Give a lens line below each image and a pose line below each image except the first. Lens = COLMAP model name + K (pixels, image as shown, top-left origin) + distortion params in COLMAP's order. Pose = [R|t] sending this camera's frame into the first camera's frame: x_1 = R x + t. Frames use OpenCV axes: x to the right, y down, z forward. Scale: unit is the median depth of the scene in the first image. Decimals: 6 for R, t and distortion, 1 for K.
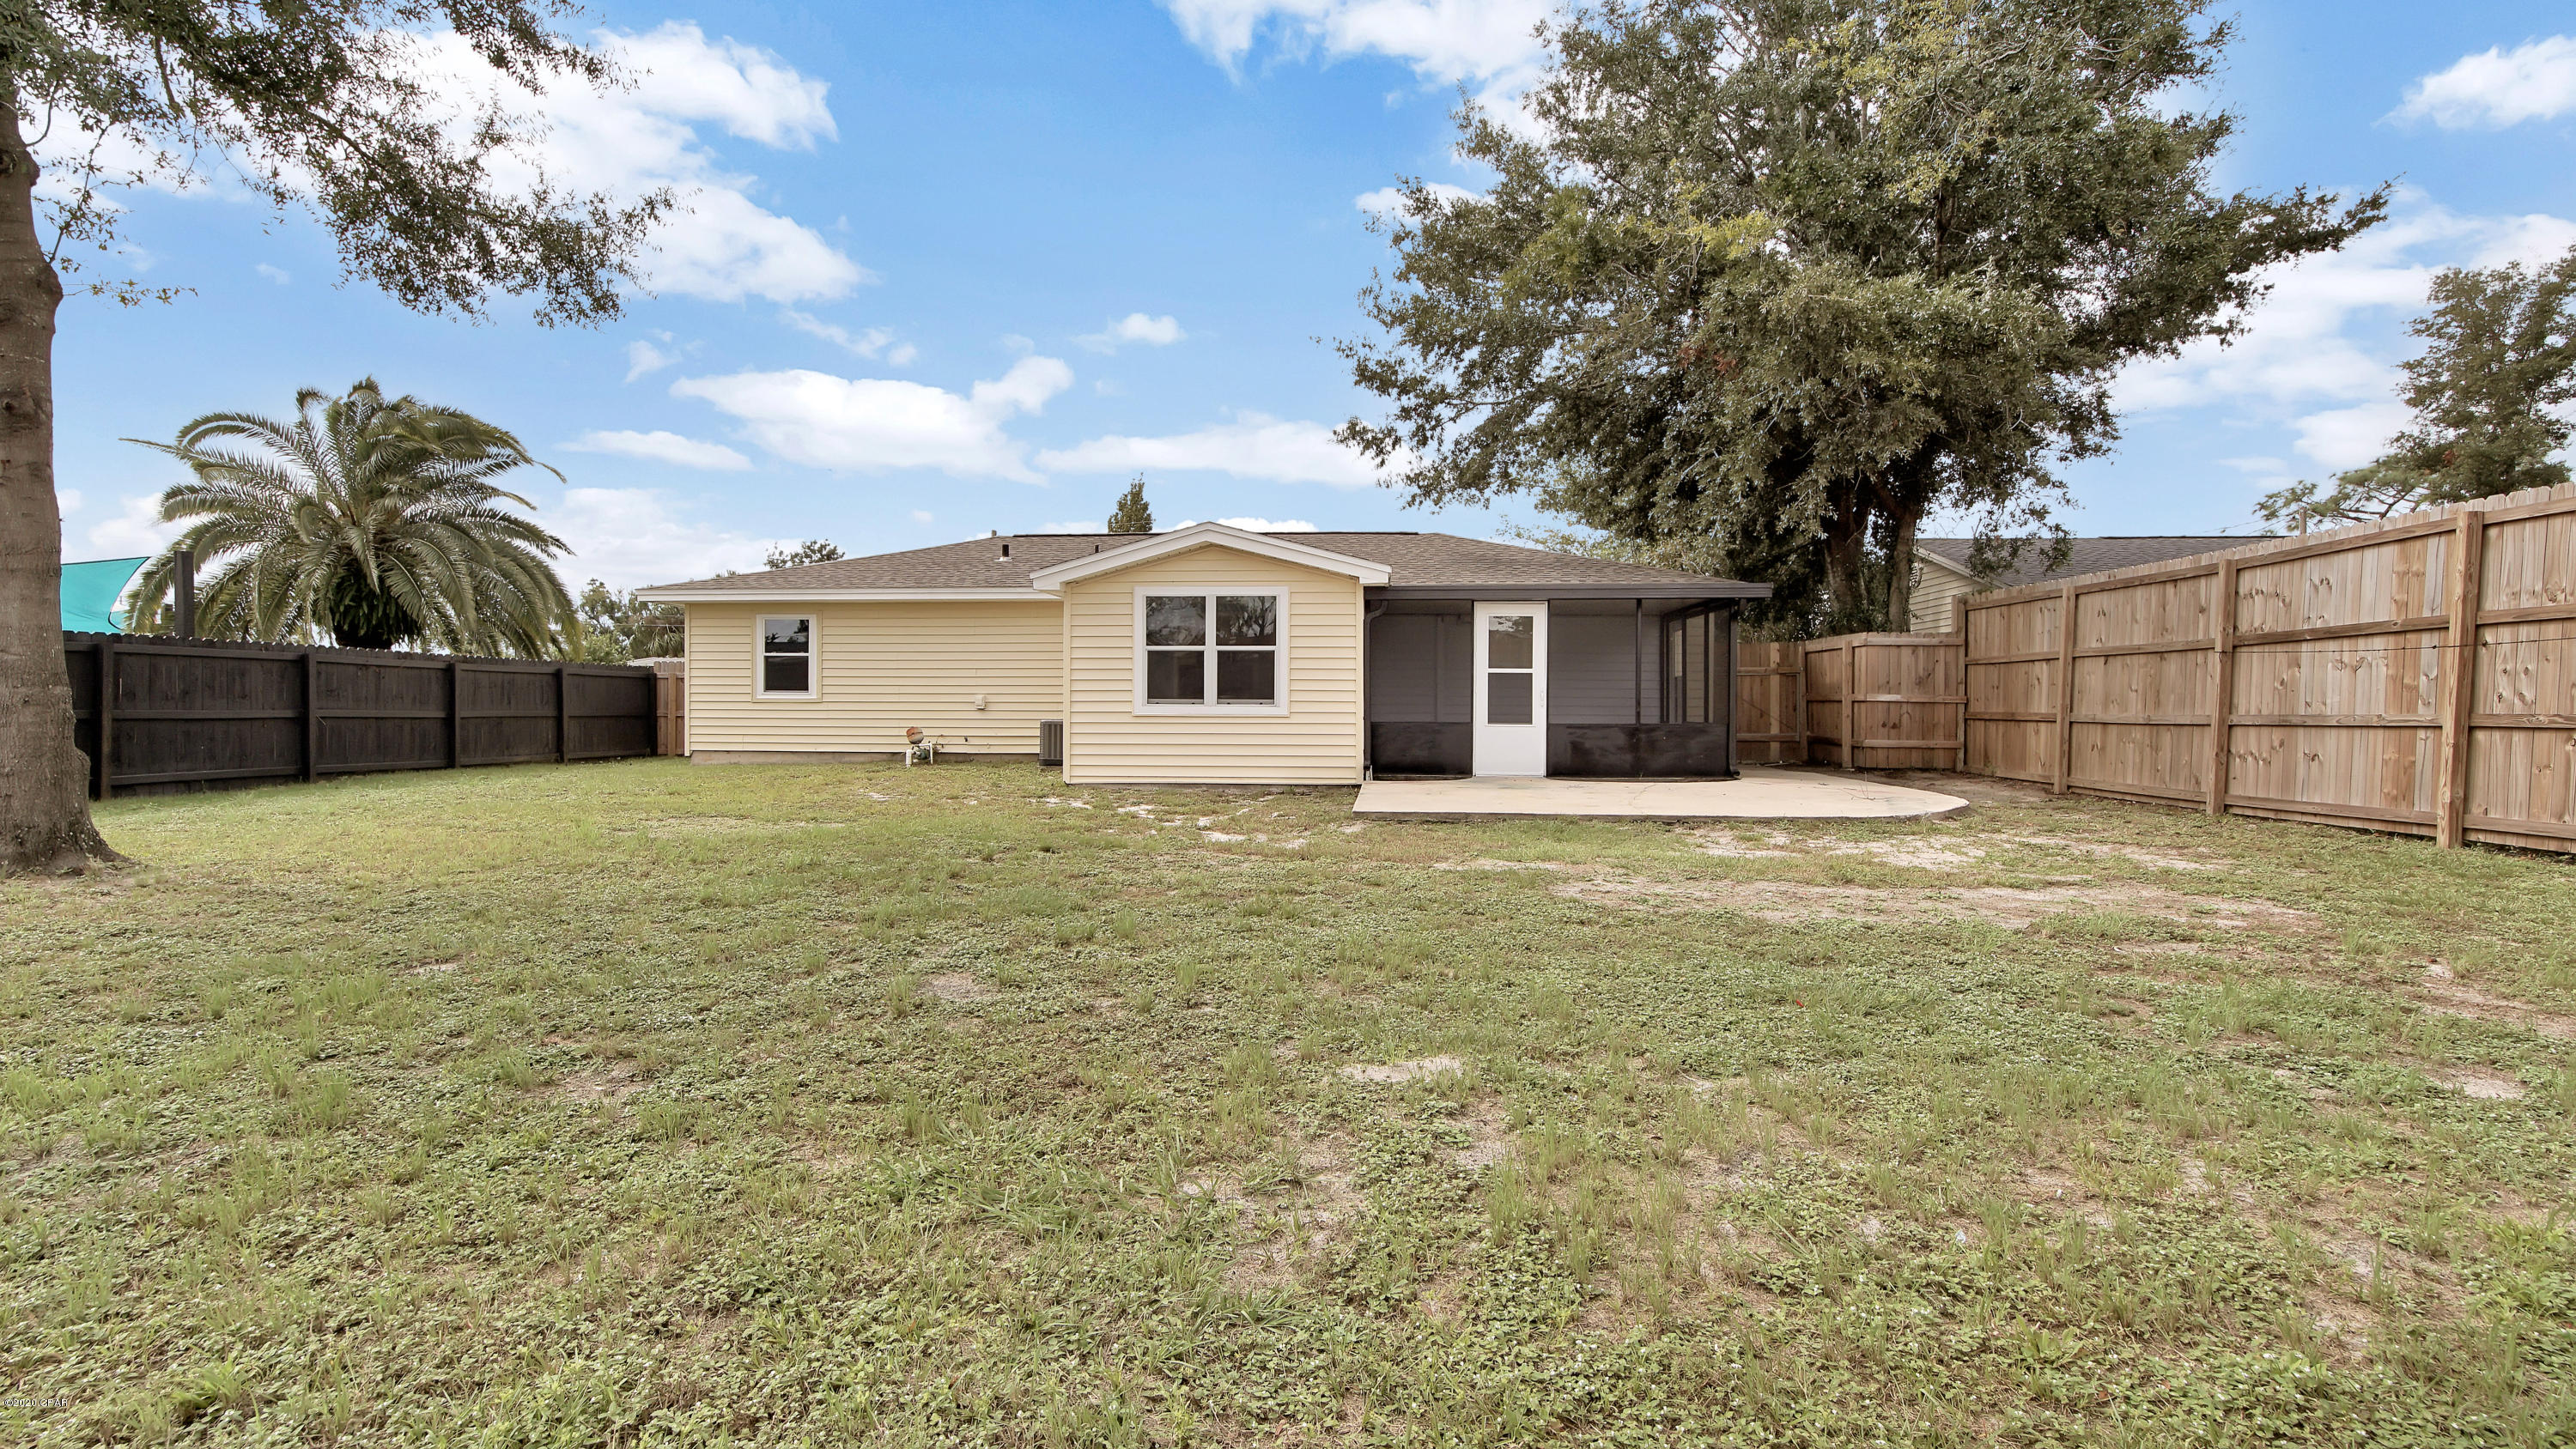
lens RADIAL K [[1156.2, 0, 1282.4], [0, 1156.2, 739.0], [0, 0, 1]] dist [-0.003056, 0.001165]
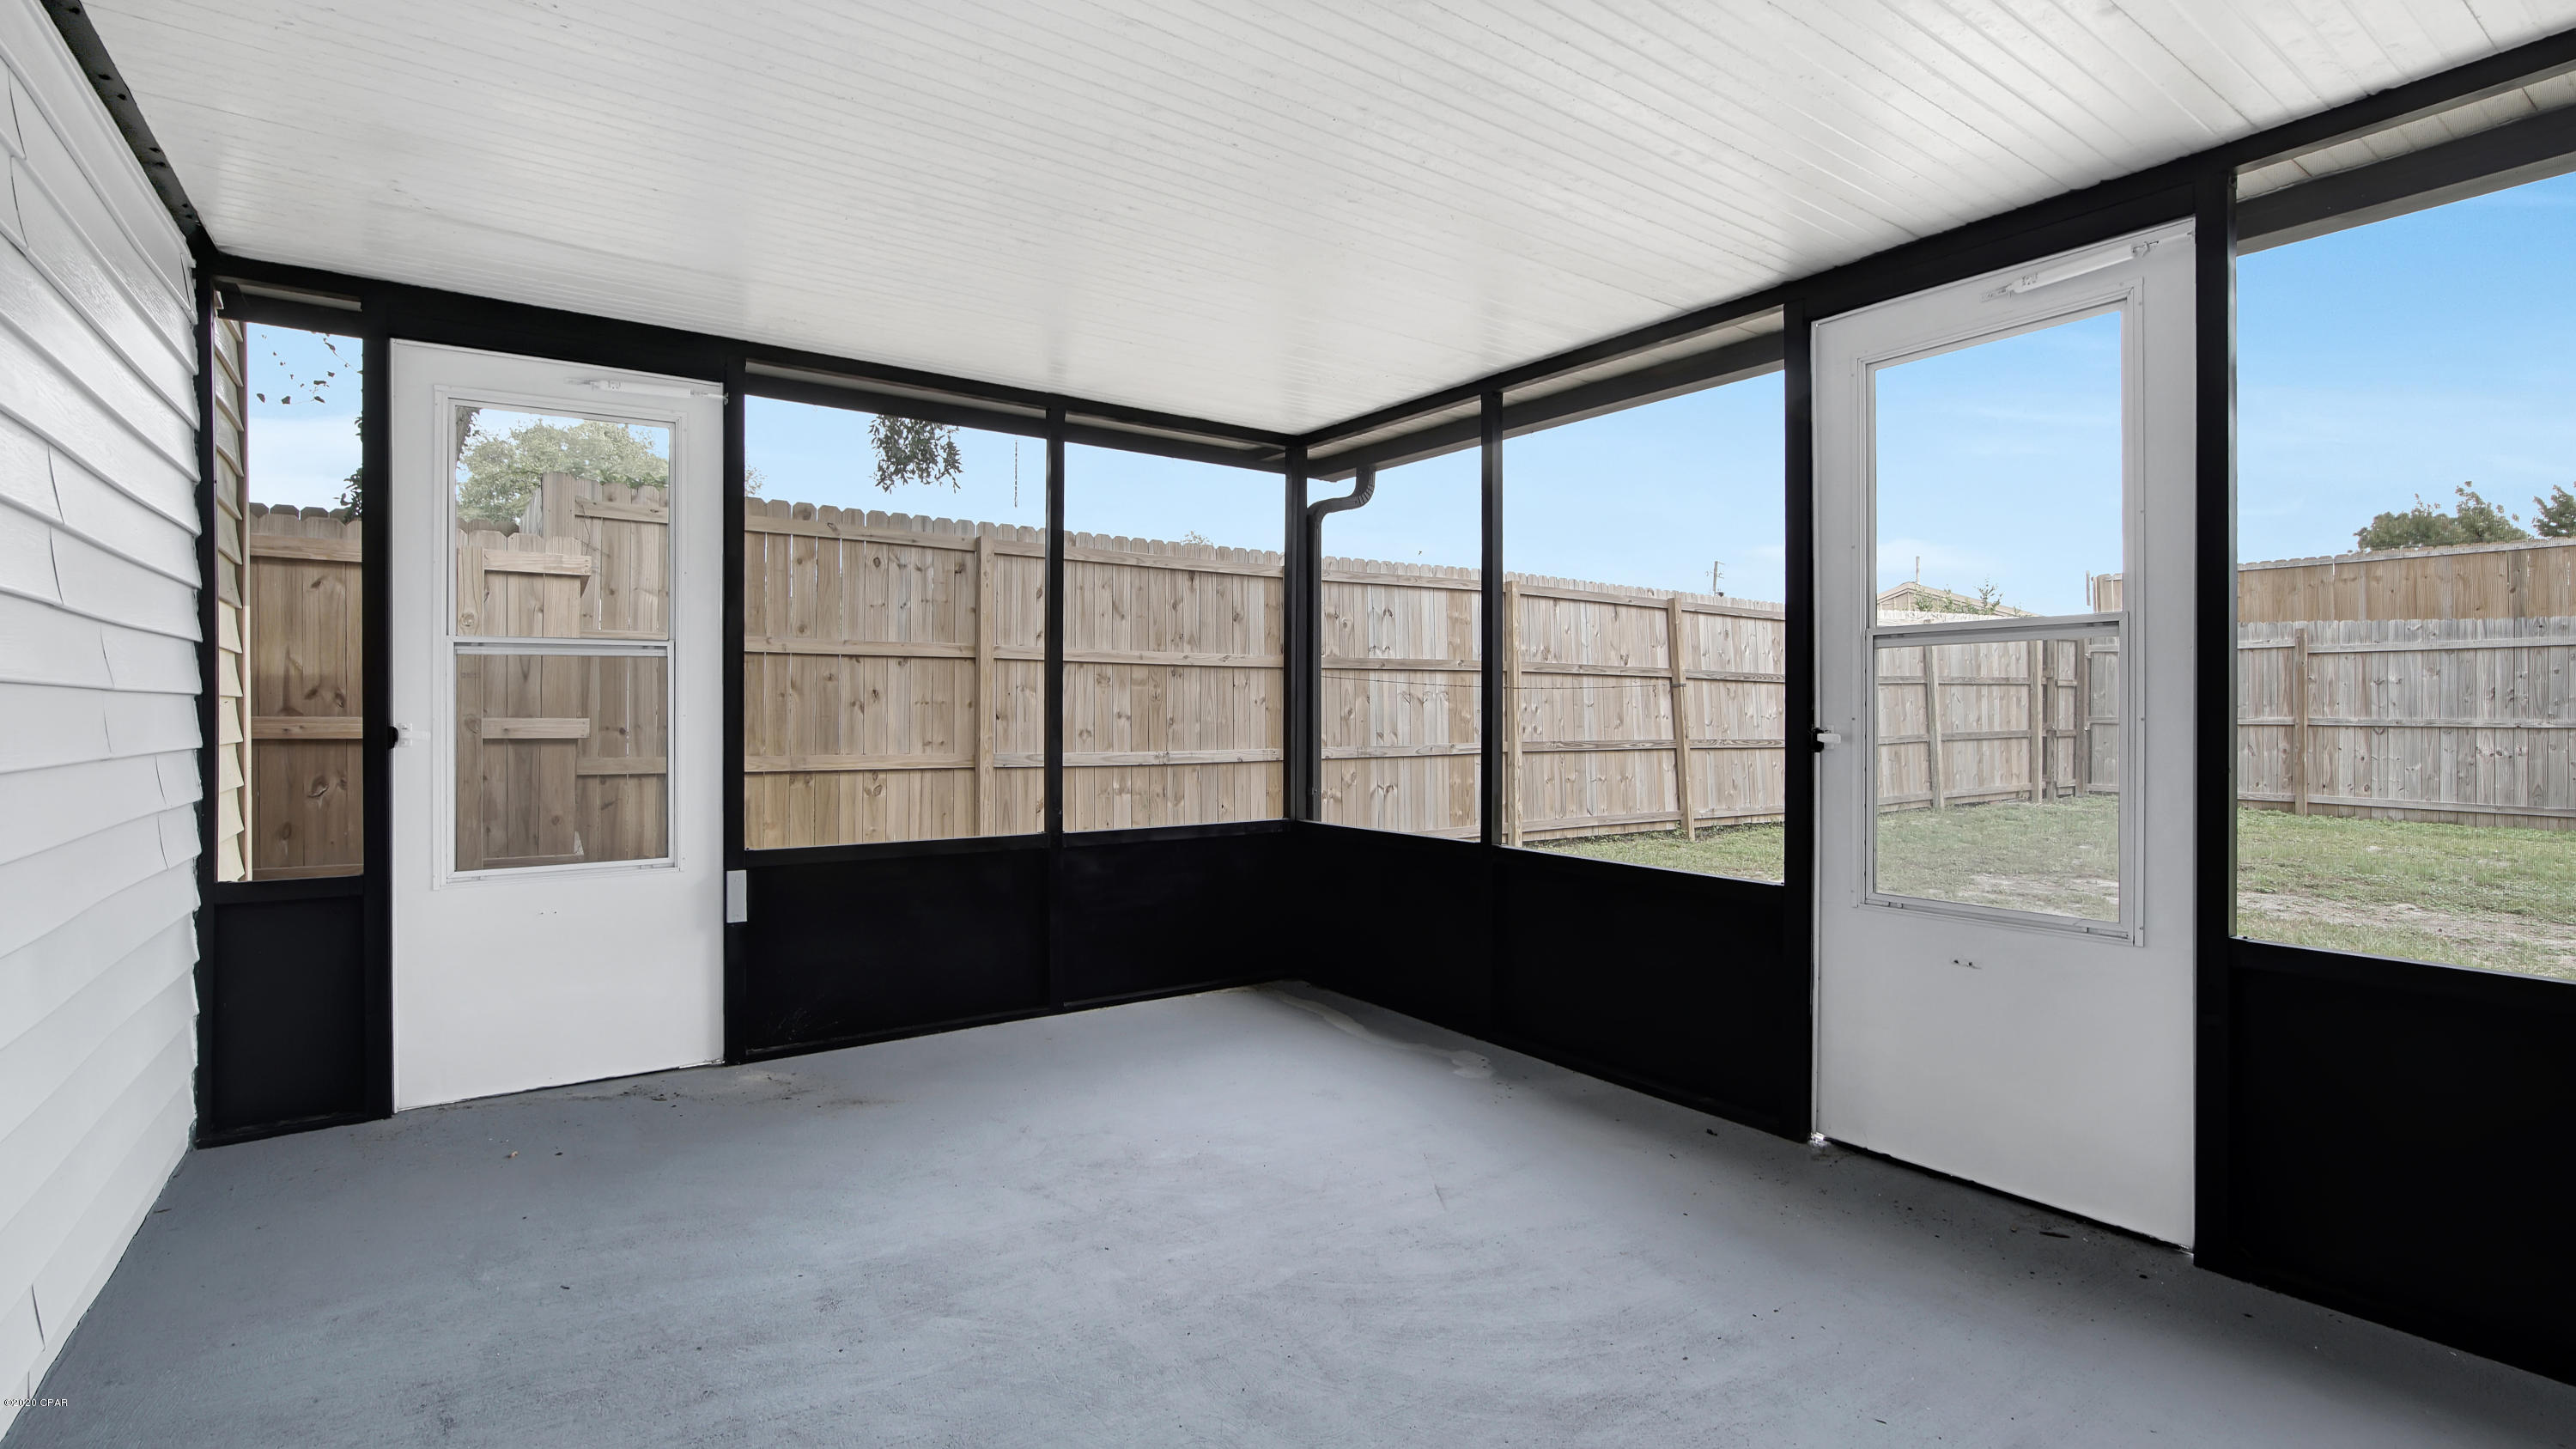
lens RADIAL K [[1156.5, 0, 1282.4], [0, 1156.5, 739.0], [0, 0, 1]] dist [-0.003056, 0.001165]
pose [[-0.650555, 0.011789, 0.759368, 0.207232], [0.035820, 0.999243, 0.015174, -0.046500], [-0.758614, 0.037071, -0.650485, 1.763087]]
